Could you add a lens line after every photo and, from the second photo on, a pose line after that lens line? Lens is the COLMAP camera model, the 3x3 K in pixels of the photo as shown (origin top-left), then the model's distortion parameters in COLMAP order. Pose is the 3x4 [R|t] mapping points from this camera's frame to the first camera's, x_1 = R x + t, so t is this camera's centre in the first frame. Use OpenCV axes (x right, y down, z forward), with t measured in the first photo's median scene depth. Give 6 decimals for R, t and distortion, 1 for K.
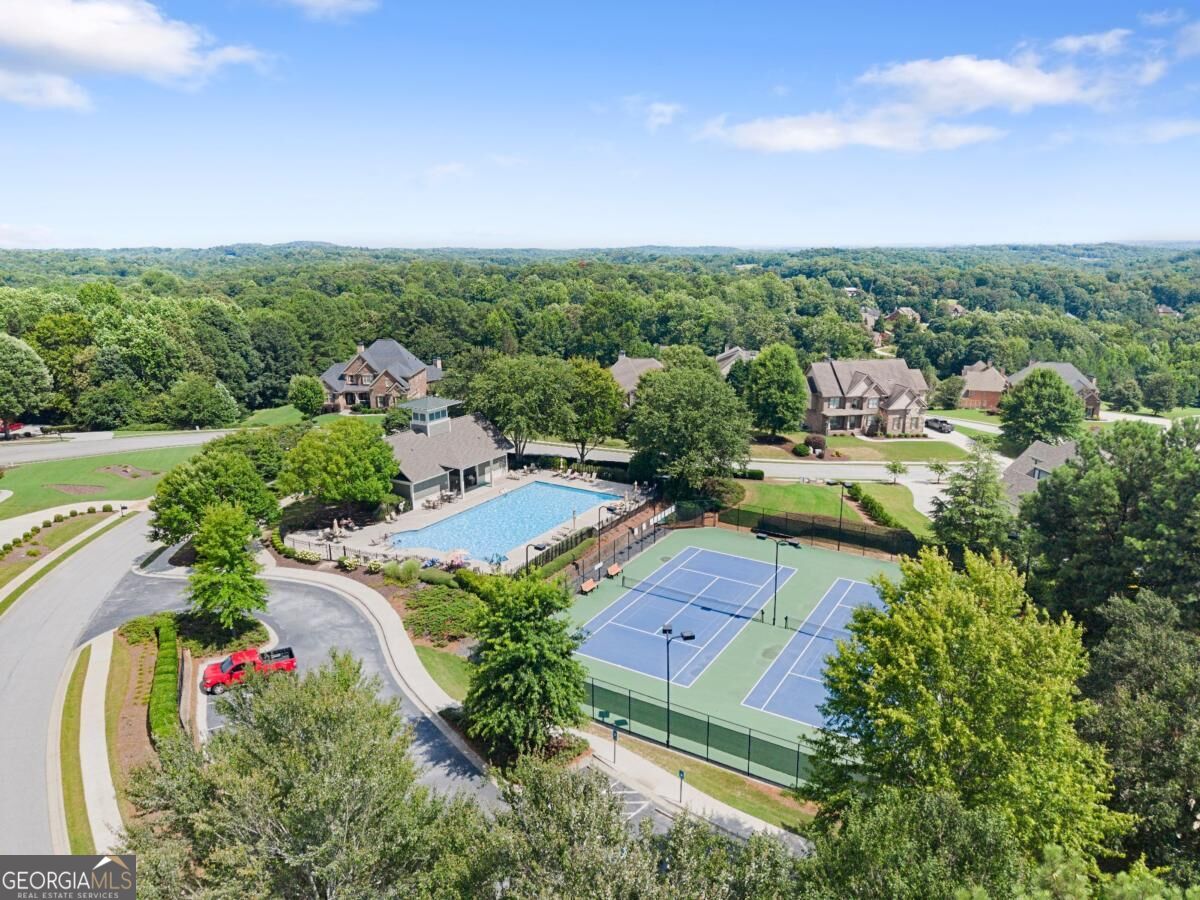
lens RADIAL K [[758.9, 0, 625.9], [0, 758.9, 454.9], [0, 0, 1]] dist [0.025208, -0.001991]
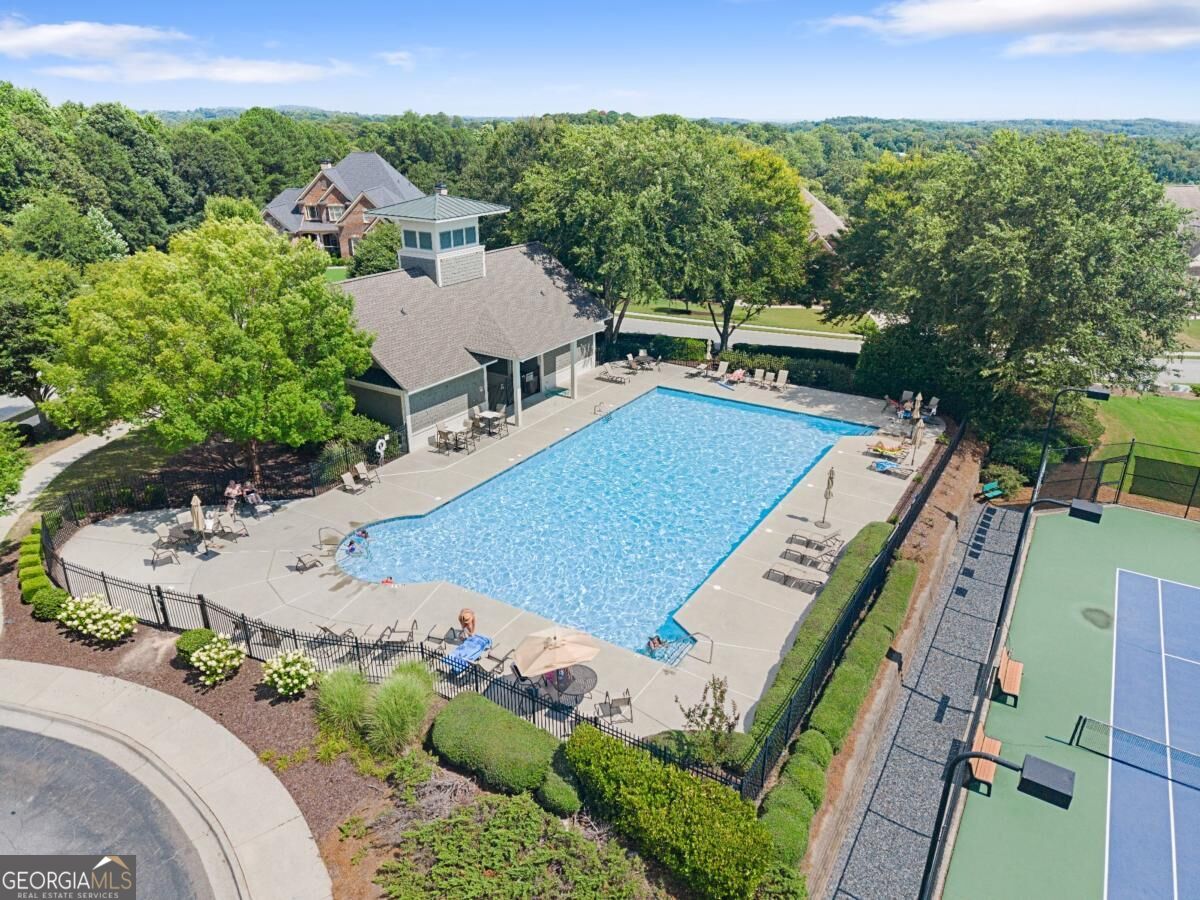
lens RADIAL K [[758.9, 0, 625.9], [0, 758.9, 454.9], [0, 0, 1]] dist [0.025208, -0.001991]
pose [[0.999883, 0.015277, -0.000797, -0.144412], [-0.014994, 0.989002, 0.147137, 0.006979], [0.003036, -0.147108, 0.989116, 0.529354]]
